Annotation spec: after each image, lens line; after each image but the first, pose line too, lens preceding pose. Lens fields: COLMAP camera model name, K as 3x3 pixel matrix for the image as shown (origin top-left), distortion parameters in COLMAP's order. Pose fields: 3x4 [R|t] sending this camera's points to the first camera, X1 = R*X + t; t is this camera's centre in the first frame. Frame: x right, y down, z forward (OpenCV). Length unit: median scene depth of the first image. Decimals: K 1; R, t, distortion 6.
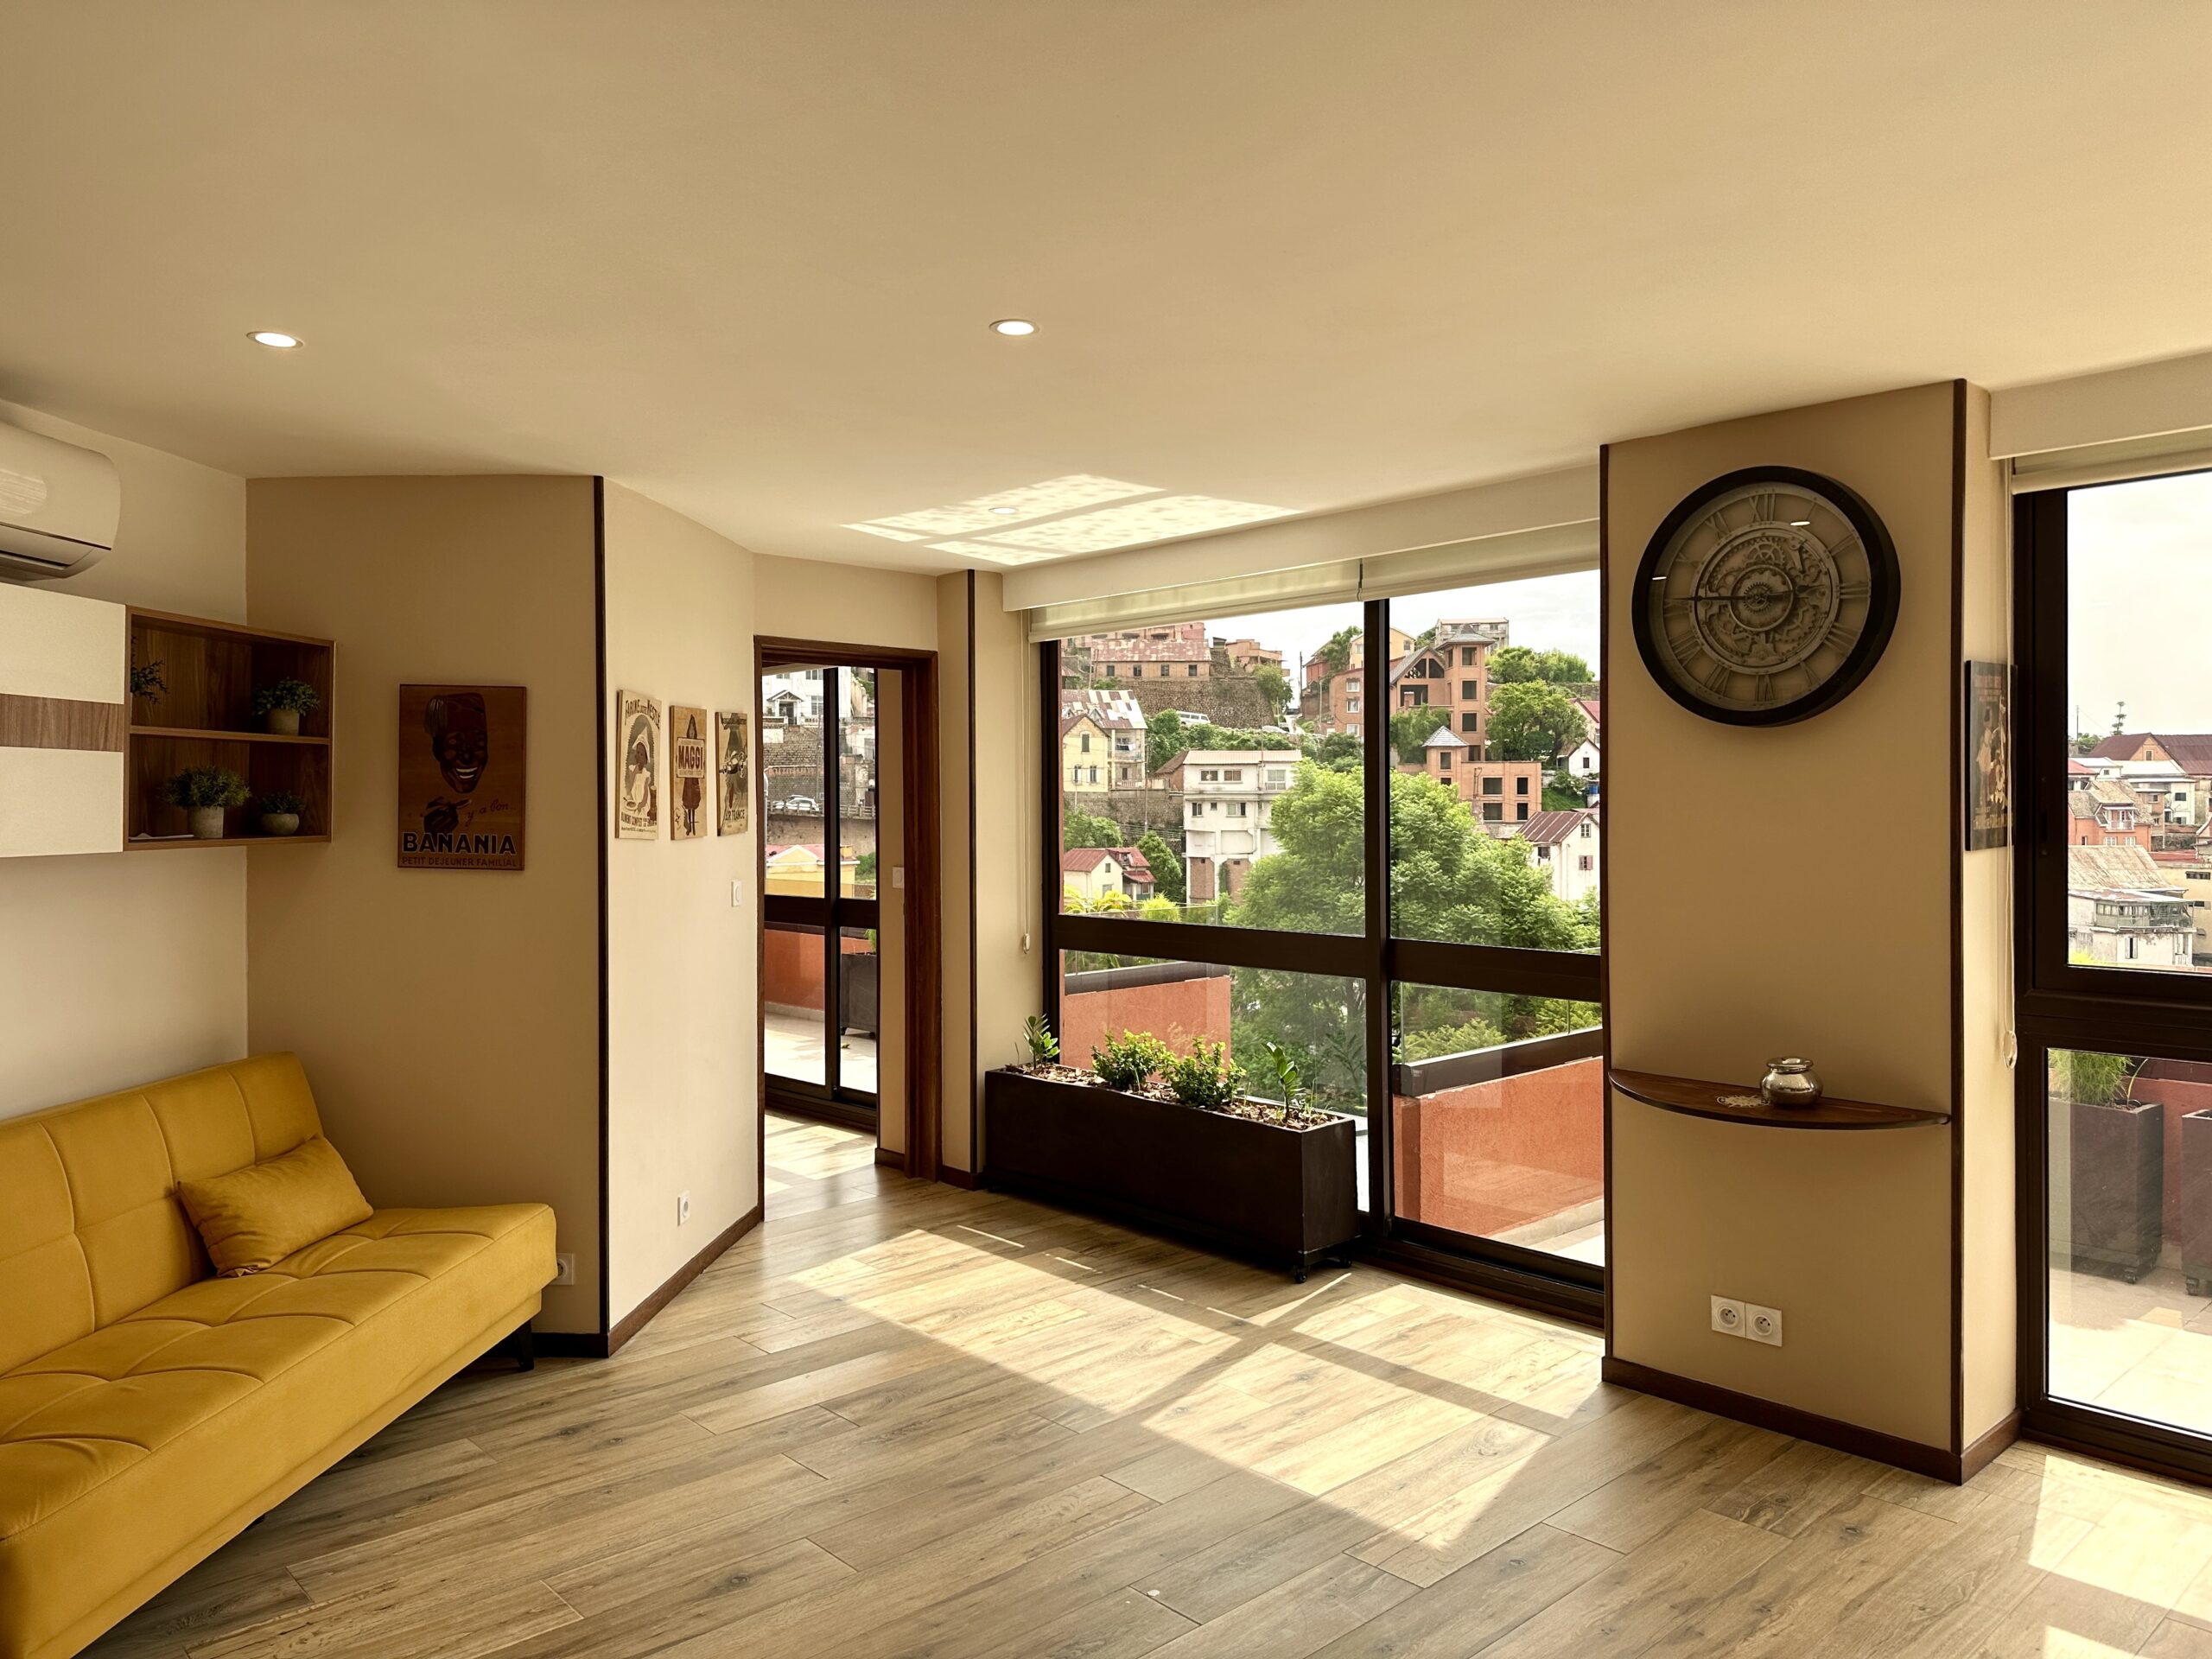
lens RADIAL K [[1547.4, 0, 1114.3], [0, 1547.4, 828.3], [0, 0, 1]] dist [0.034693, -0.039214]
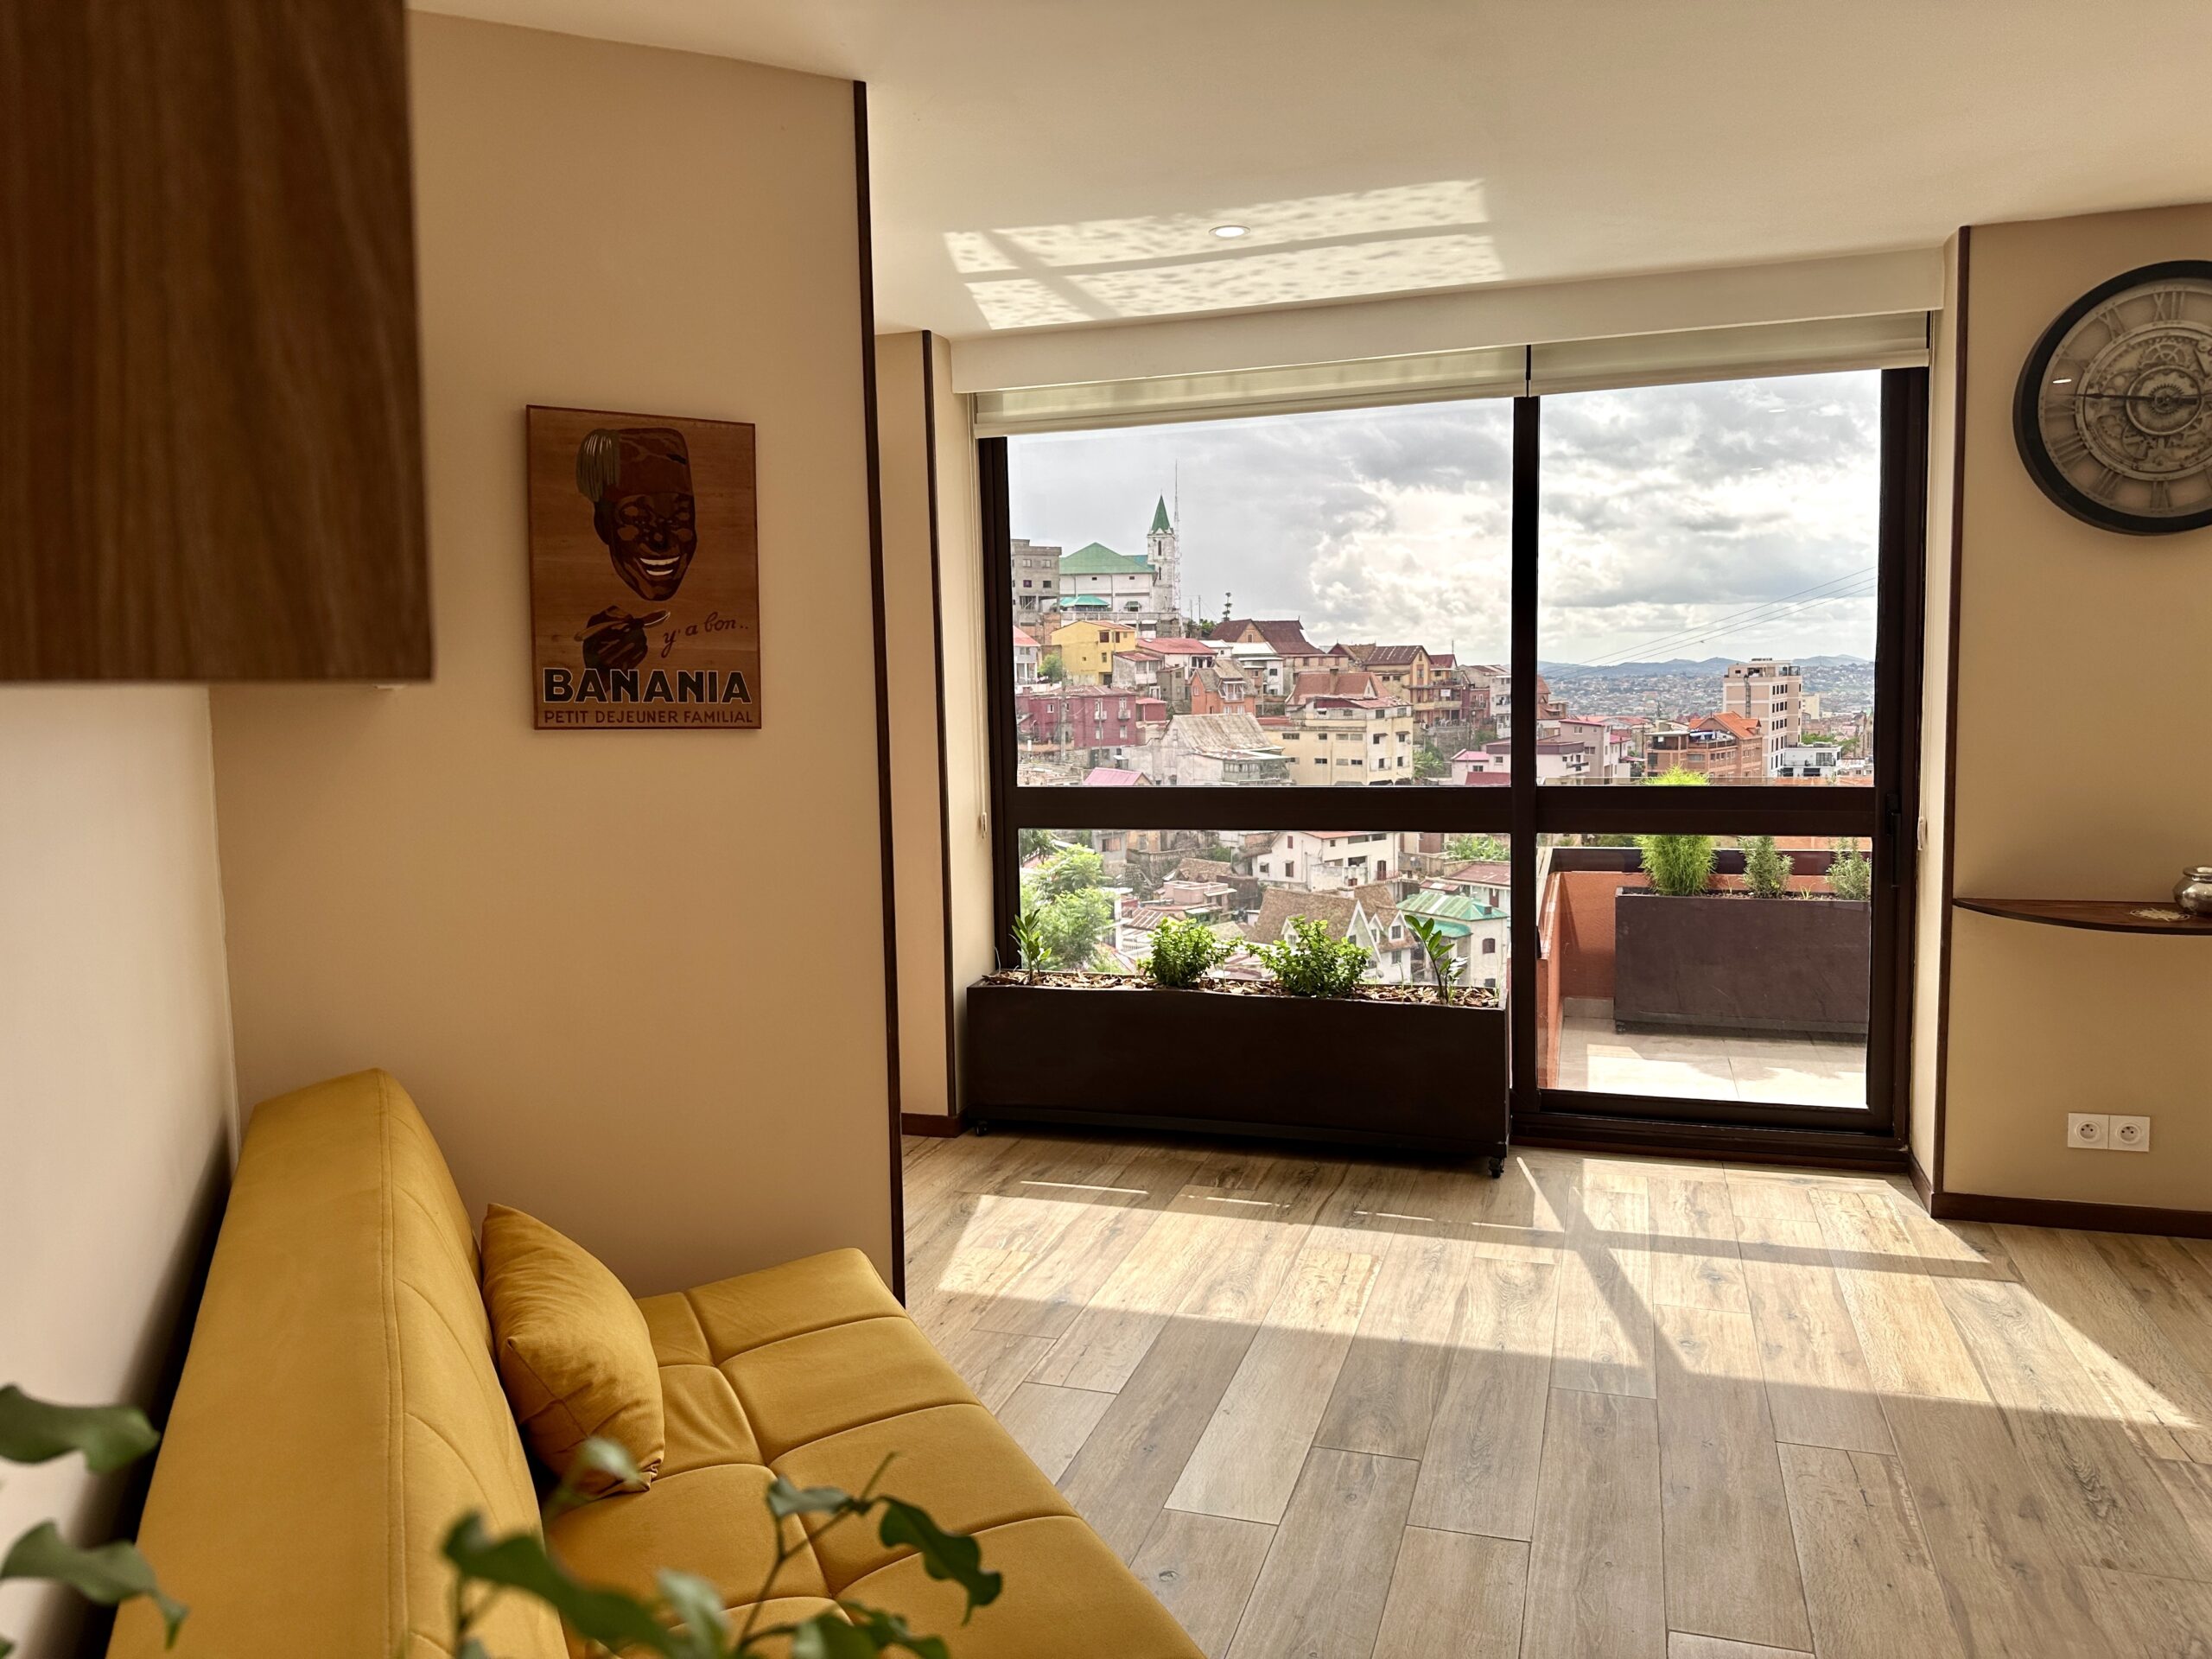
lens RADIAL K [[1547.4, 0, 1116.3], [0, 1547.4, 830.3], [0, 0, 1]] dist [0.034693, -0.039214]
pose [[0.871885, -0.061466, 0.485839, -0.557626], [0.024518, 0.996326, 0.082051, 0.020288], [-0.489097, -0.059628, 0.870189, 0.395933]]
